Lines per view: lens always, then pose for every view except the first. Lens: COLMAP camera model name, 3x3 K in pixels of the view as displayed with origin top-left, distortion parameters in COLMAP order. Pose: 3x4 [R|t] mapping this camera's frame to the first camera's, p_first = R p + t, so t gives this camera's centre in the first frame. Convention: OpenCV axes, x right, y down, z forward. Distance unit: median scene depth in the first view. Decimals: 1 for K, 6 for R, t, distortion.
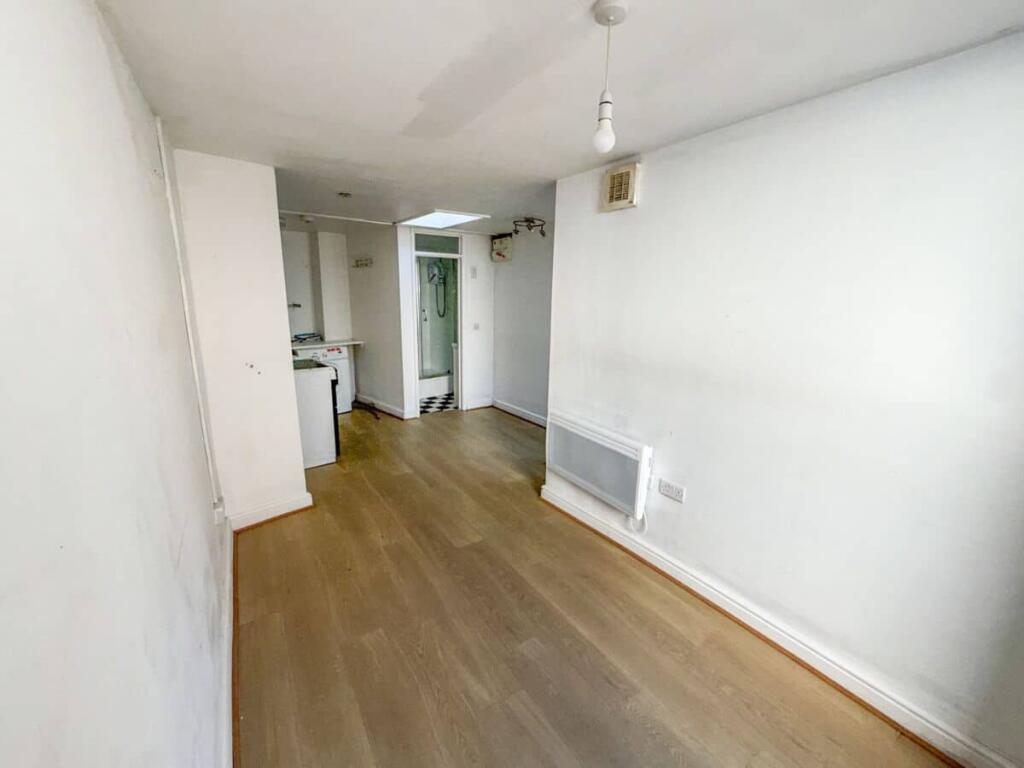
lens RADIAL K [[418.3, 0, 507.0], [0, 418.3, 383.2], [0, 0, 1]] dist [-0.000513, -0.000070]
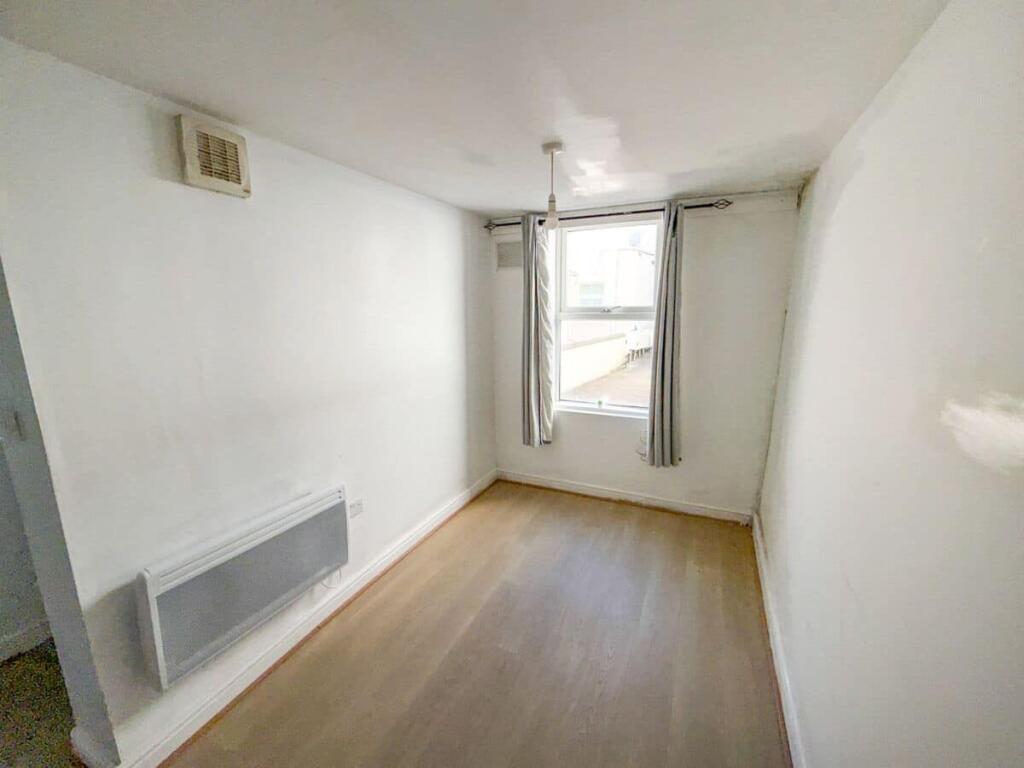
lens RADIAL K [[418.3, 0, 513.1], [0, 418.3, 384.0], [0, 0, 1]] dist [-0.000513, -0.000070]
pose [[-0.521681, -0.175235, 0.834950, -0.584053], [0.182445, 0.933123, 0.309832, -0.259784], [-0.833404, 0.313966, -0.454822, 1.031341]]
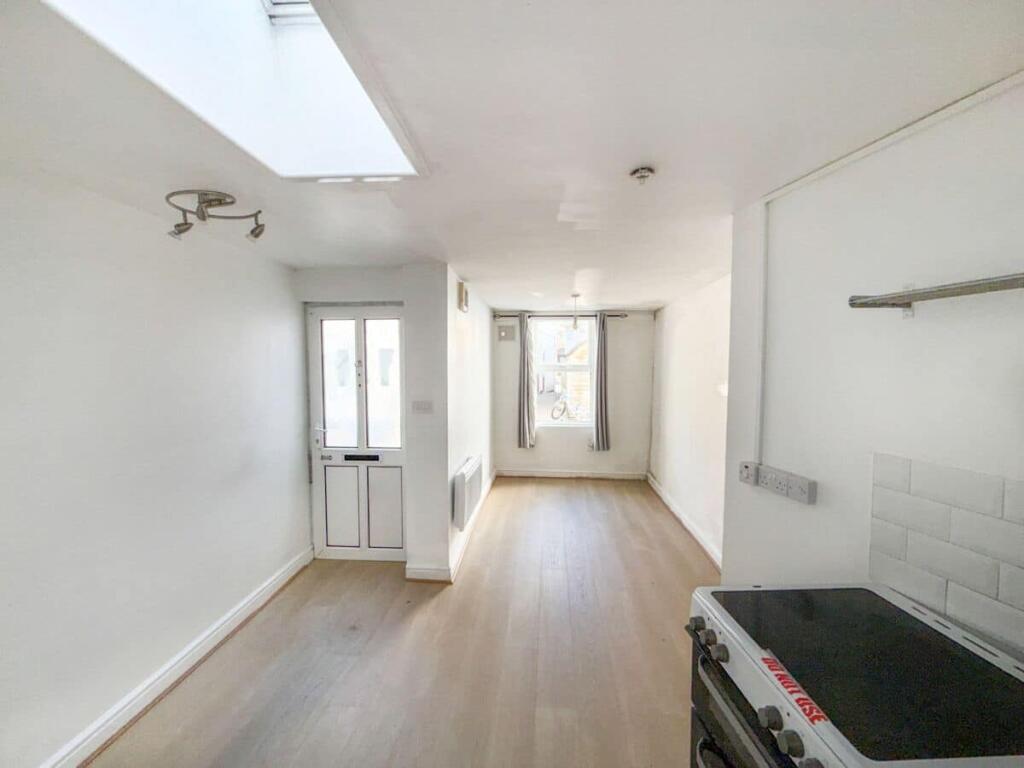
lens RADIAL K [[418.3, 0, 507.5], [0, 418.3, 386.2], [0, 0, 1]] dist [-0.000513, -0.000070]
pose [[-0.782447, -0.058639, 0.619950, -0.806298], [0.111898, 0.966111, 0.232610, -0.495256], [-0.612581, 0.251377, -0.749370, 2.127601]]
